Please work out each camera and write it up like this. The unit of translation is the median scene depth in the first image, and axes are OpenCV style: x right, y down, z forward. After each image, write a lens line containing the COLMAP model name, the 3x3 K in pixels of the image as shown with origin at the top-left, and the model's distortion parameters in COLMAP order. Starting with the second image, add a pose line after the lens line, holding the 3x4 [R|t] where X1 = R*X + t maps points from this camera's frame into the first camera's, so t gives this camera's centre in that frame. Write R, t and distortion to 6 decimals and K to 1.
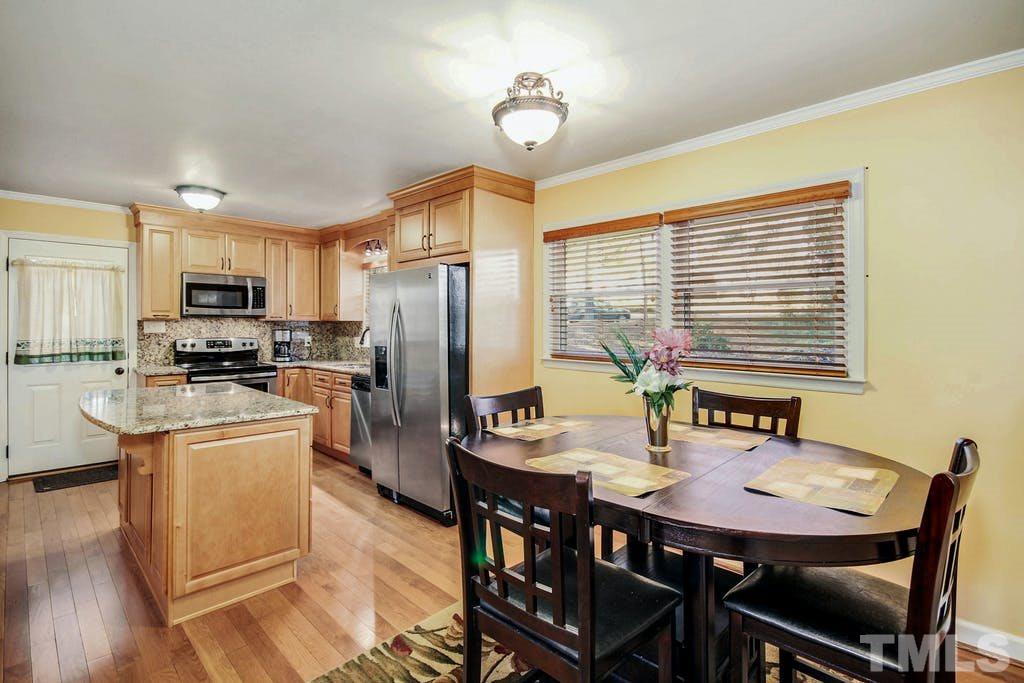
lens RADIAL K [[488.3, 0, 534.0], [0, 488.3, 327.2], [0, 0, 1]] dist [0.000265, -0.010292]
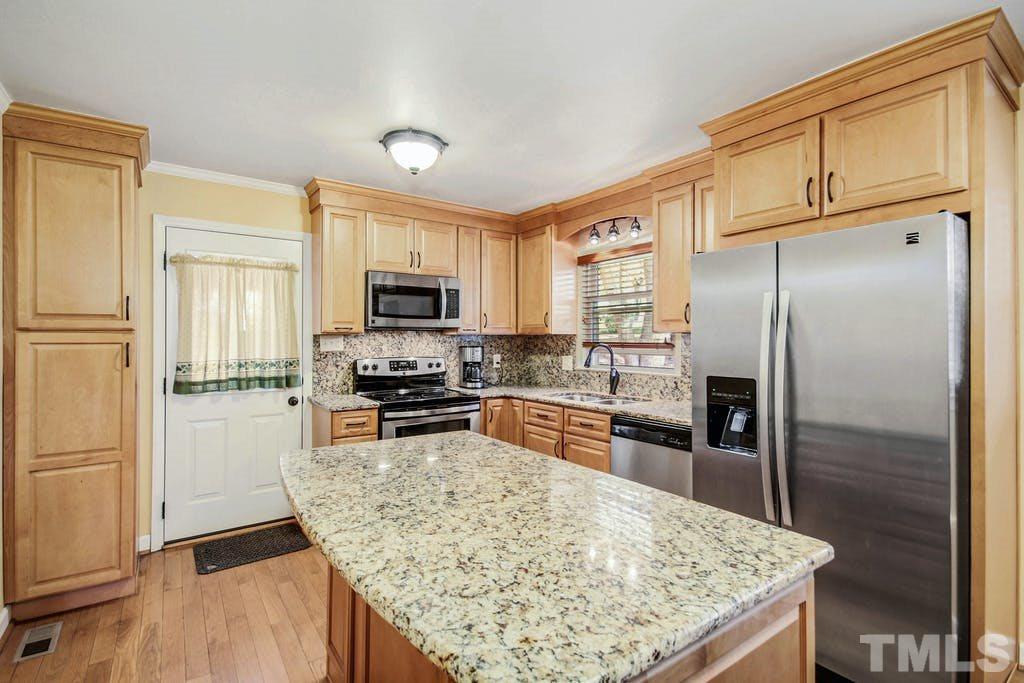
lens RADIAL K [[482.5, 0, 520.0], [0, 482.5, 338.7], [0, 0, 1]] dist [-0.000389, 0.000032]
pose [[0.981823, -0.004232, -0.189750, -0.342652], [0.003120, 0.999976, -0.006159, -0.002274], [0.189771, 0.005455, 0.981813, 0.307365]]
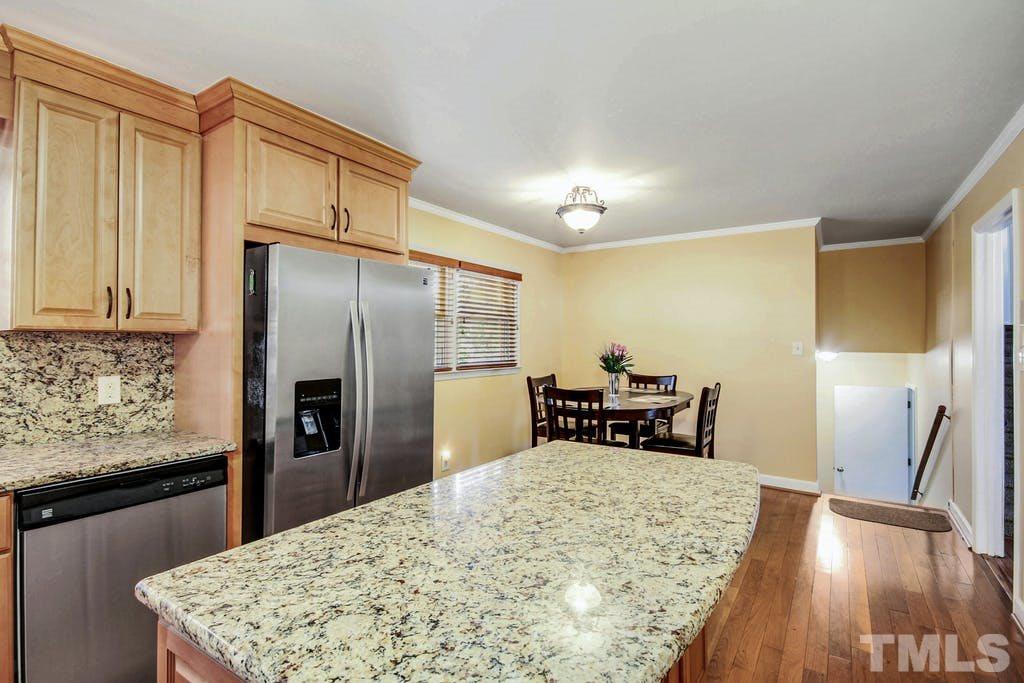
lens RADIAL K [[482.5, 0, 520.0], [0, 482.5, 338.7], [0, 0, 1]] dist [-0.000389, 0.000032]
pose [[-0.169118, 0.004912, 0.985584, -0.695005], [-0.000461, 0.999987, -0.005063, -0.004556], [-0.985596, -0.001310, -0.169113, 0.663434]]
